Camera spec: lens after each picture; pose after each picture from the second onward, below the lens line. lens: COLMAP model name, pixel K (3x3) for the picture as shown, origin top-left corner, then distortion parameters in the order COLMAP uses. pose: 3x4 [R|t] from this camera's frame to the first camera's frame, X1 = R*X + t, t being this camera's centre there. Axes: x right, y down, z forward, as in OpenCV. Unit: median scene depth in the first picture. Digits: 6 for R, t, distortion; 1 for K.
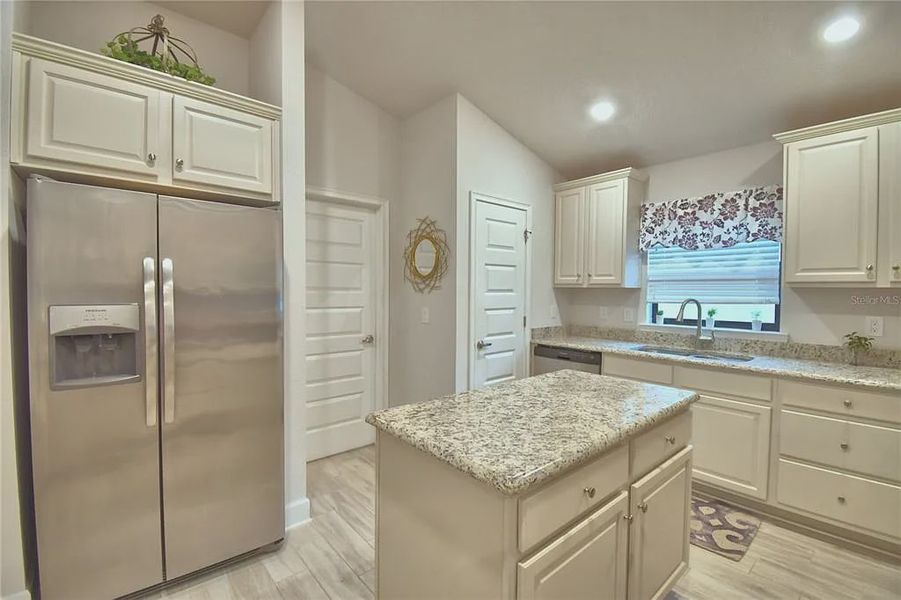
lens RADIAL K [[393.3, 0, 448.8], [0, 393.3, 299.7], [0, 0, 1]] dist [0.019899, -0.023668]
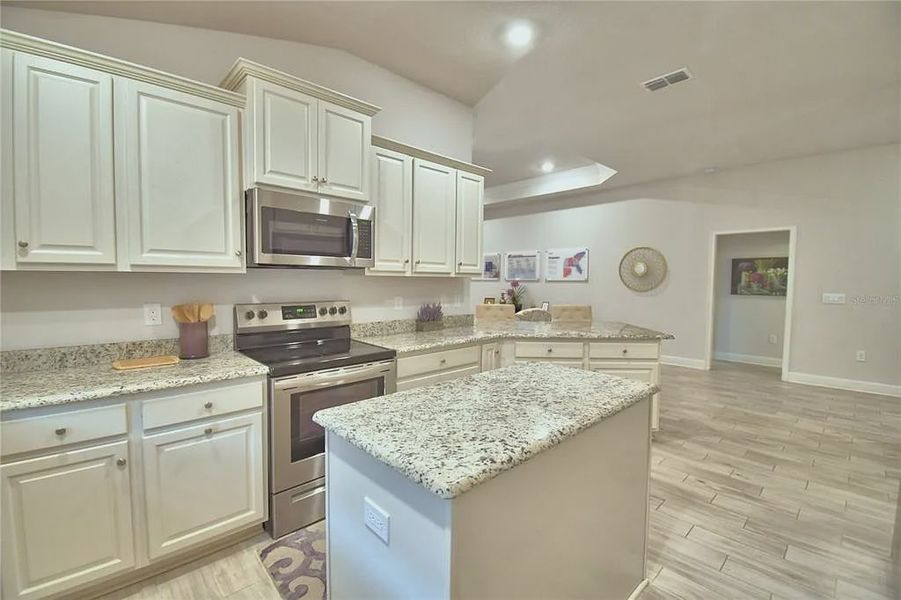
lens RADIAL K [[393.3, 0, 448.8], [0, 393.3, 299.7], [0, 0, 1]] dist [0.019899, -0.023668]
pose [[-0.999086, -0.013822, -0.040452, 0.240492], [-0.016802, 0.997096, 0.074282, -0.025722], [0.039308, 0.074894, -0.996416, 1.045951]]
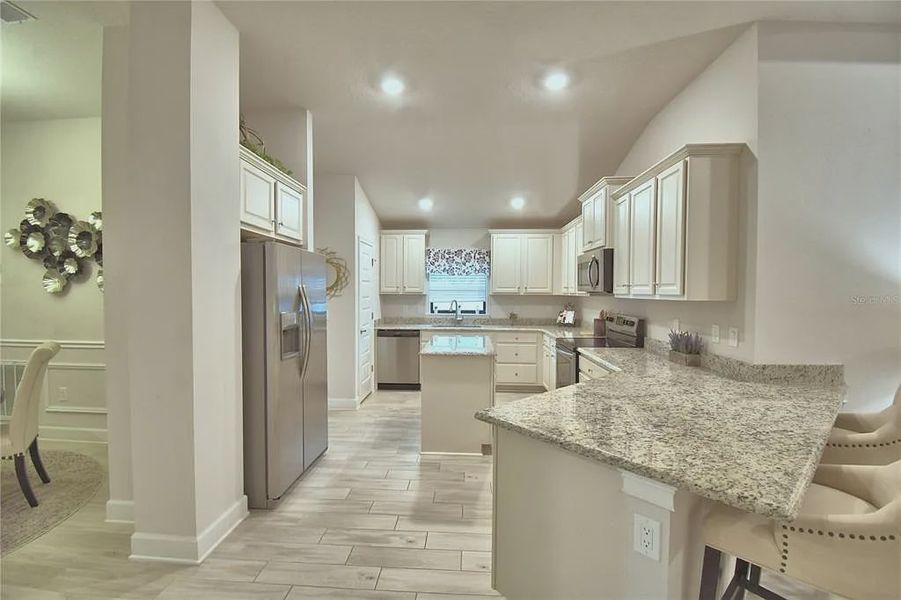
lens RADIAL K [[393.3, 0, 448.8], [0, 393.3, 299.7], [0, 0, 1]] dist [0.019899, -0.023668]
pose [[0.696588, -0.019644, 0.717203, -0.868872], [0.017539, 0.999793, 0.010349, -0.025381], [-0.717257, 0.005370, 0.696788, -0.393039]]
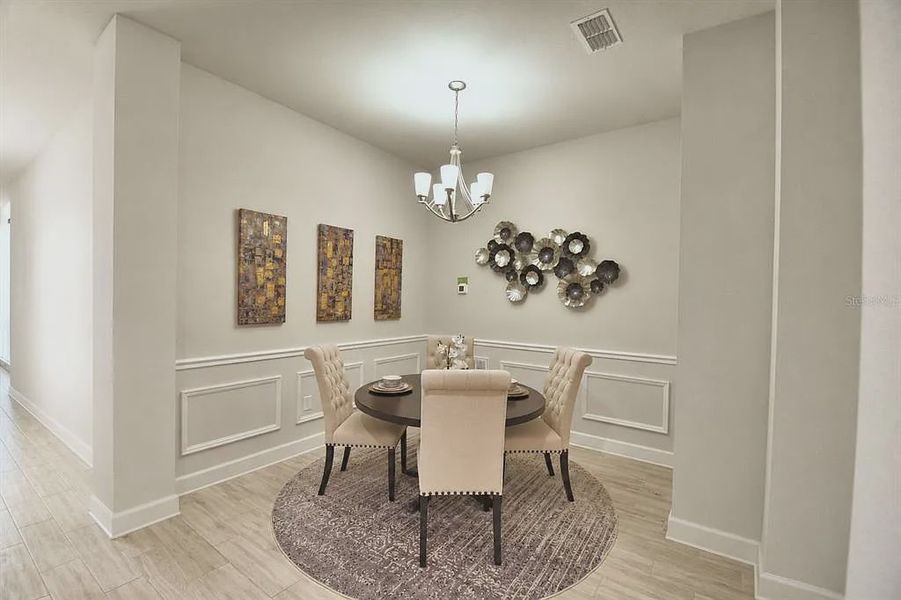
lens RADIAL K [[393.3, 0, 448.8], [0, 393.3, 299.7], [0, 0, 1]] dist [0.019899, -0.023668]
pose [[0.977641, 0.012800, 0.209889, -1.378141], [-0.010477, 0.999871, -0.012176, -0.043112], [-0.210018, 0.009704, 0.977649, 0.003769]]
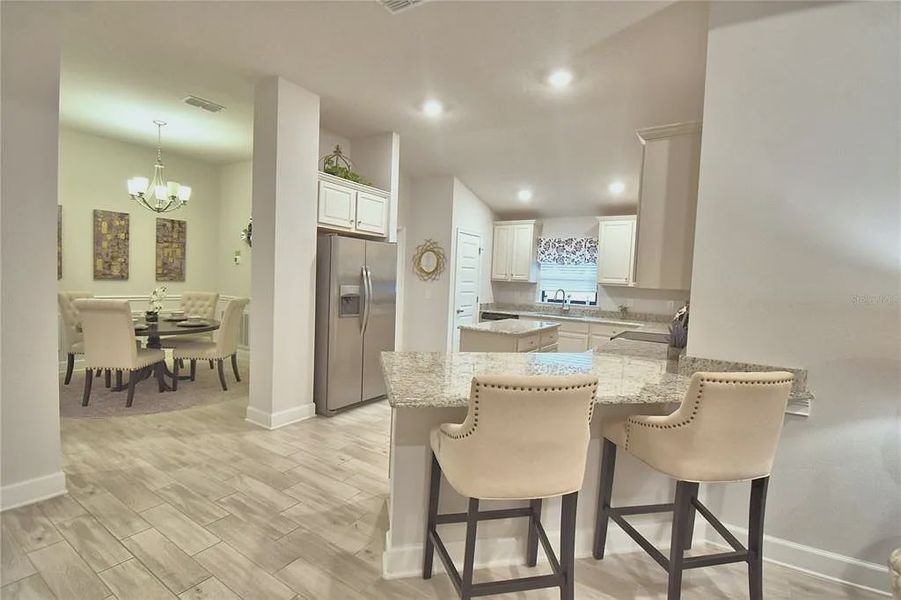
lens RADIAL K [[418.0, 0, 451.1], [0, 418.0, 300.1], [0, 0, 1]] dist [0.021815, -0.030520]
pose [[0.958823, 0.019599, 0.283327, -0.537757], [-0.029577, 0.999082, 0.030983, 0.003849], [-0.282460, -0.038087, 0.958523, -0.912559]]
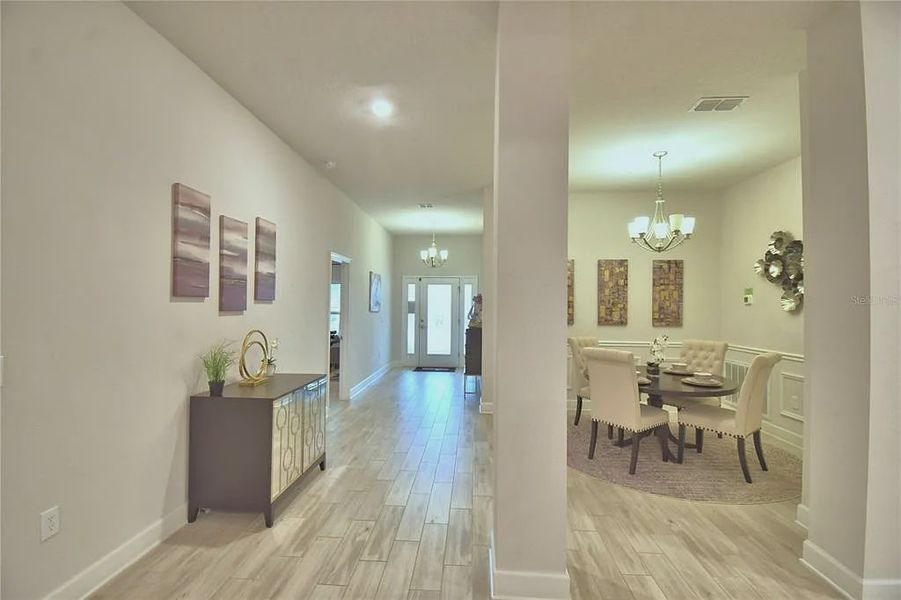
lens RADIAL K [[393.3, 0, 448.8], [0, 393.3, 299.7], [0, 0, 1]] dist [0.019899, -0.023668]
pose [[0.713618, -0.009873, -0.700465, -0.733992], [-0.021869, 0.999099, -0.036362, -0.019852], [0.700193, 0.041267, 0.712760, -0.505360]]
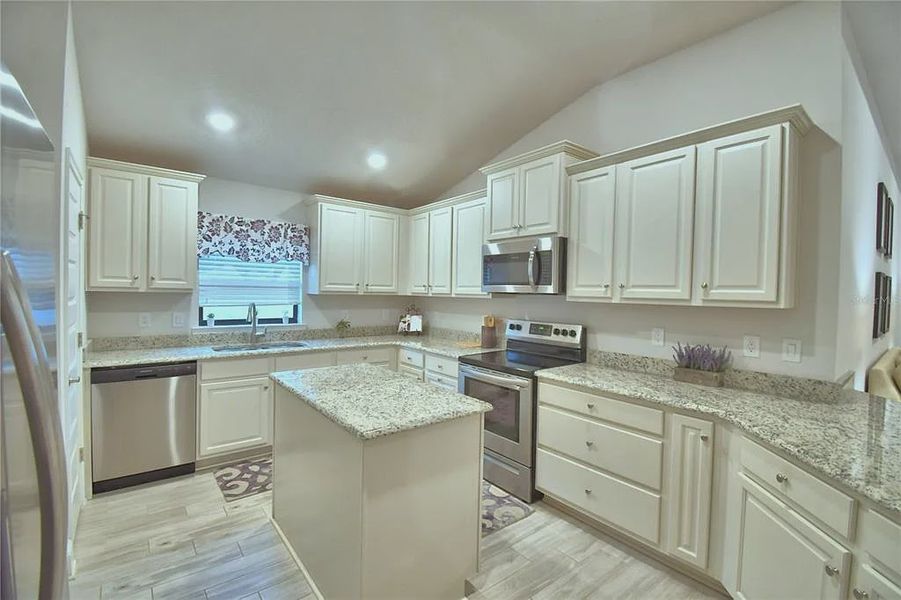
lens RADIAL K [[393.3, 0, 448.8], [0, 393.3, 299.7], [0, 0, 1]] dist [0.019899, -0.023668]
pose [[0.043652, -0.025646, 0.998718, -0.582347], [0.004589, 0.999665, 0.025469, -0.039557], [-0.999036, 0.003472, 0.043755, 0.350903]]
